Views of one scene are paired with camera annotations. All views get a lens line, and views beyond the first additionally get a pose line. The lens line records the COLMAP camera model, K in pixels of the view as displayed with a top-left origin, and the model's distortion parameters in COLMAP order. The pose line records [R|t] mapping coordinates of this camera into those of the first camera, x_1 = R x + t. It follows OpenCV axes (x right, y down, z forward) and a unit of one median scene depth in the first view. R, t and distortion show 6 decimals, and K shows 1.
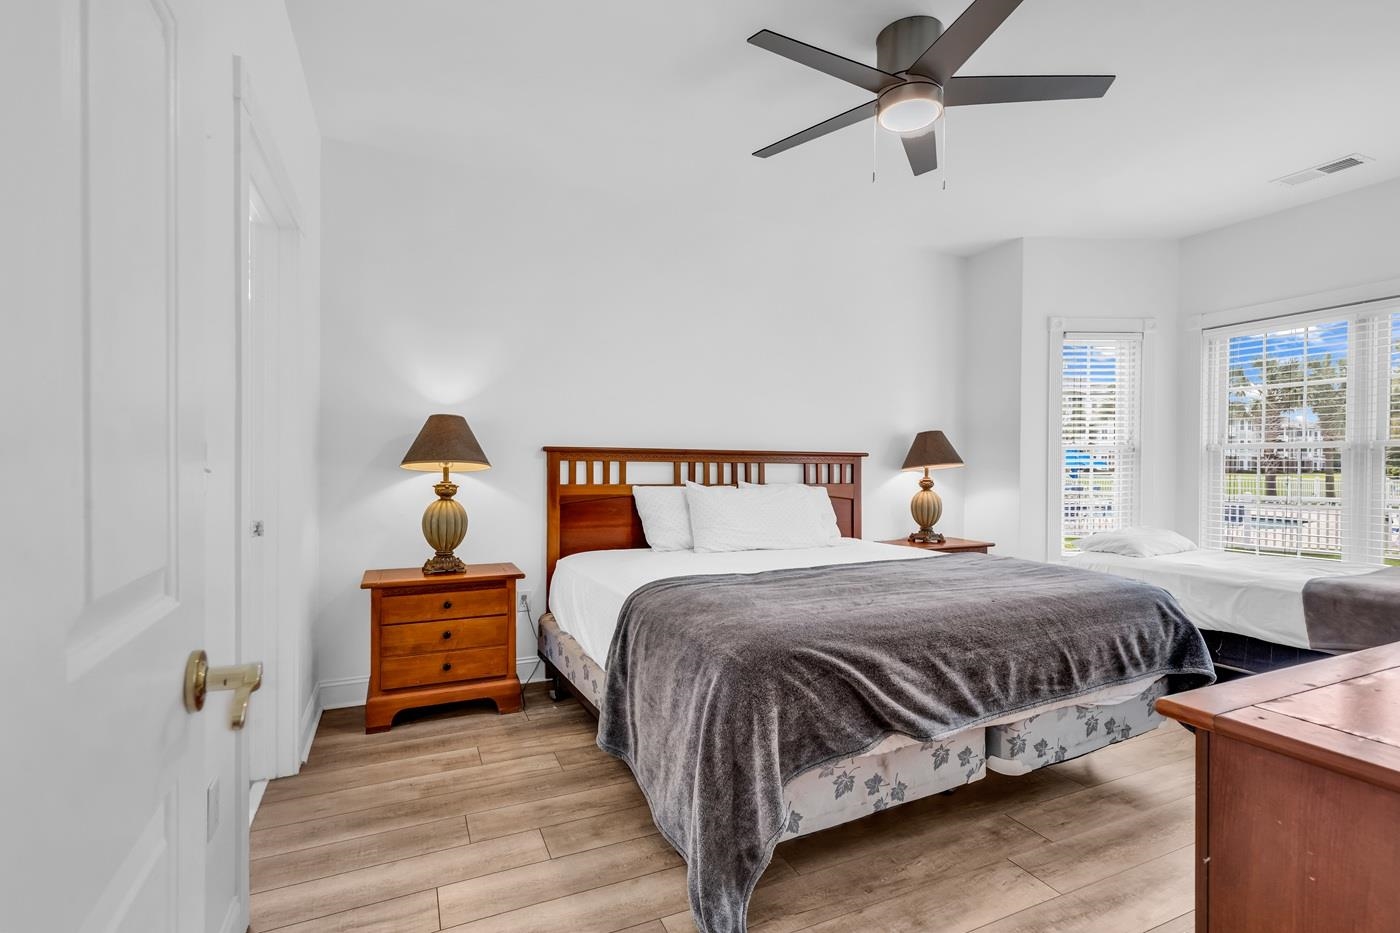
lens RADIAL K [[642.9, 0, 702.7], [0, 642.9, 466.6], [0, 0, 1]] dist [0.009379, -0.000360]
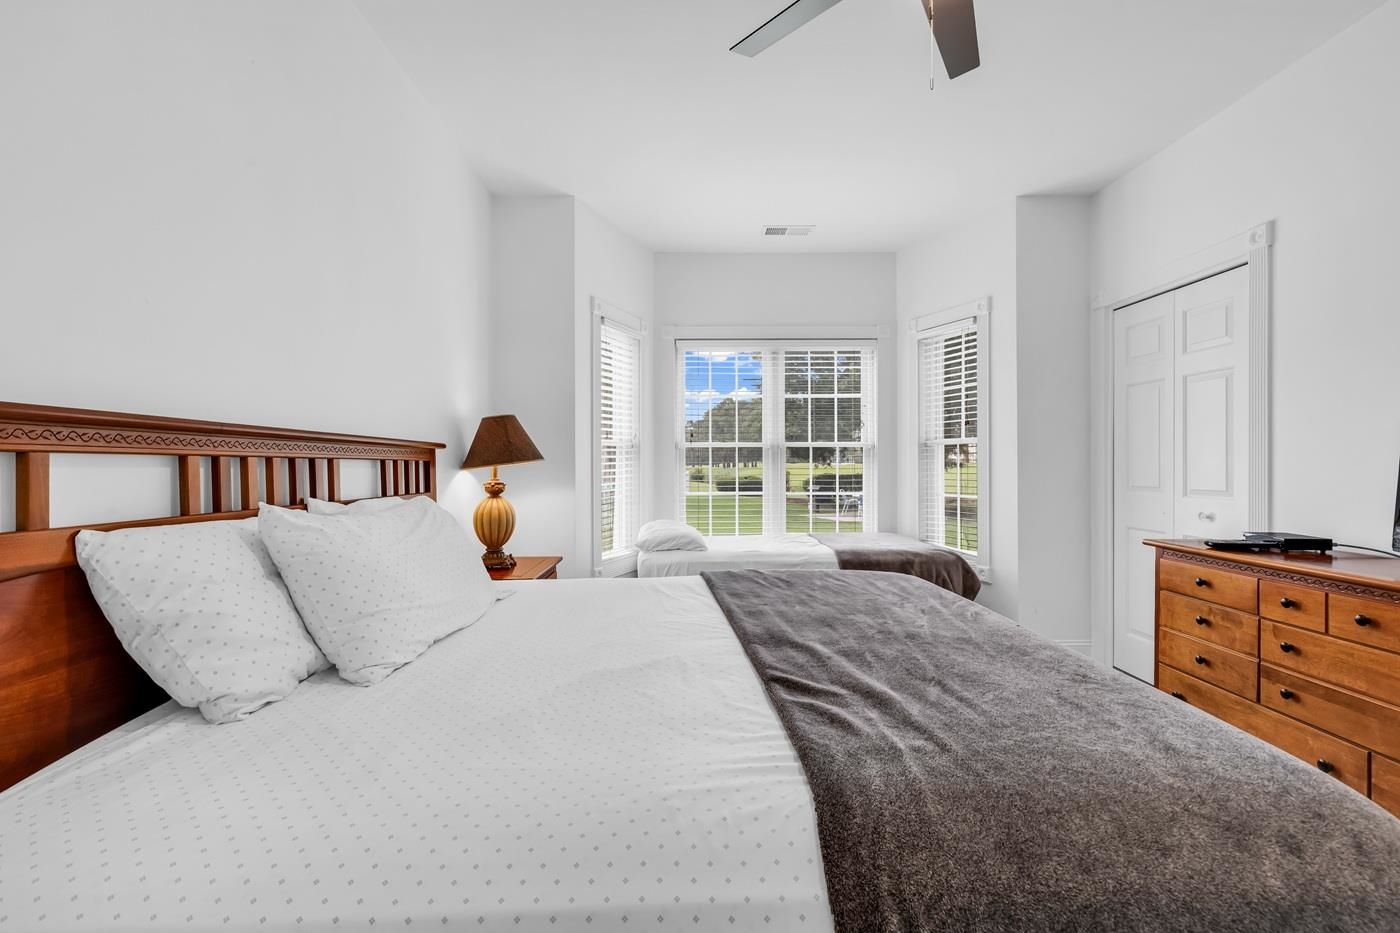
lens RADIAL K [[642.9, 0, 702.7], [0, 642.9, 466.6], [0, 0, 1]] dist [0.009379, -0.000360]
pose [[0.417889, -0.010188, 0.908441, -0.241840], [0.007691, 0.999941, 0.007676, -0.001283], [-0.908466, 0.003779, 0.417943, 0.554026]]
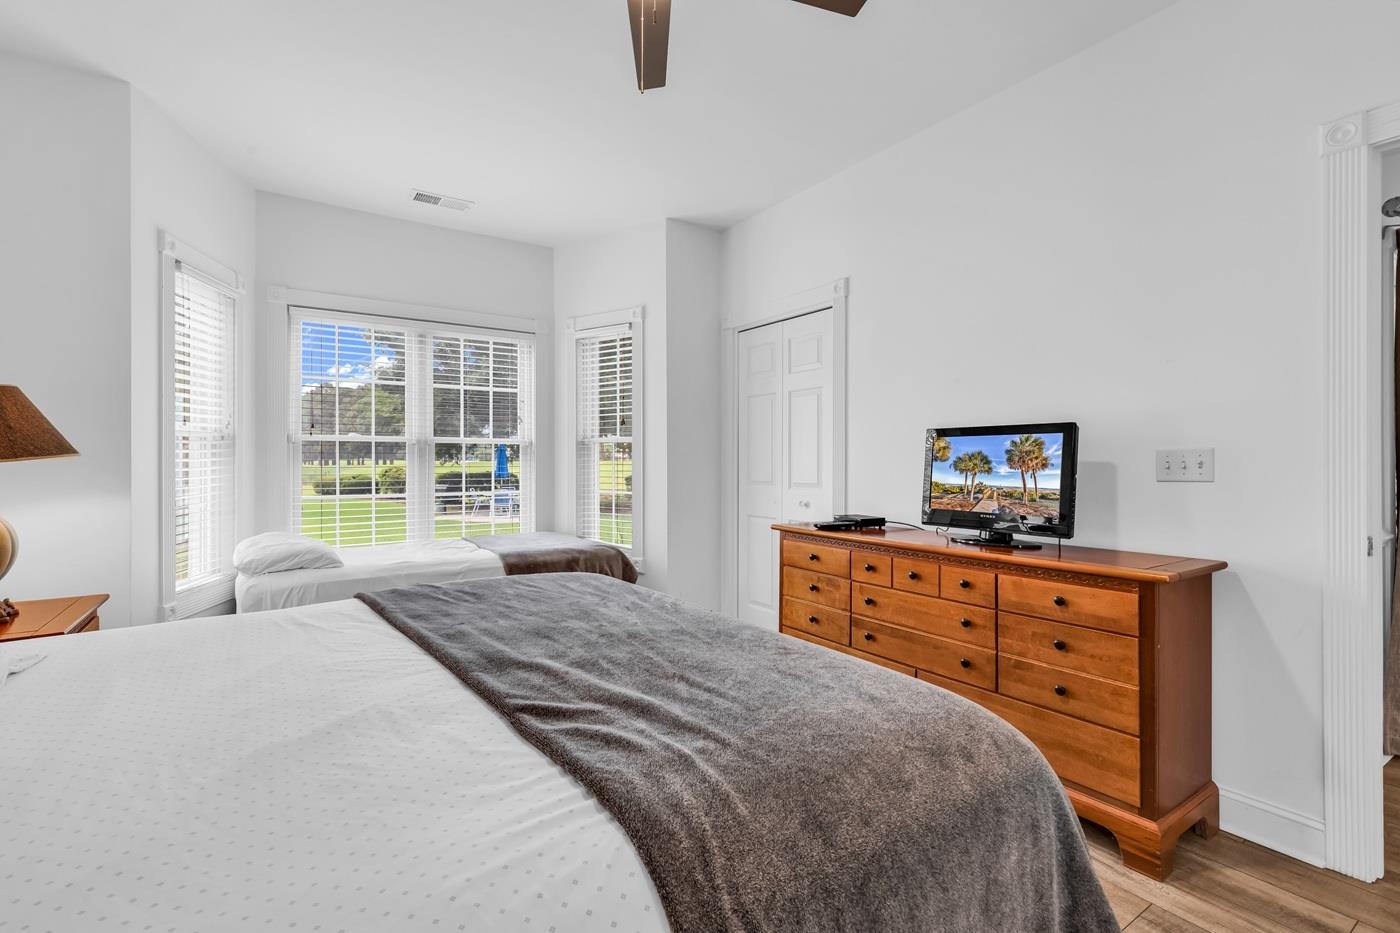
lens RADIAL K [[645.2, 0, 706.3], [0, 645.2, 462.5], [0, 0, 1]] dist [0.012856, -0.001181]
pose [[-0.152838, -0.007800, 0.988220, -0.222224], [0.001976, 0.999964, 0.008199, -0.002176], [-0.988249, 0.003205, -0.152817, 0.636120]]
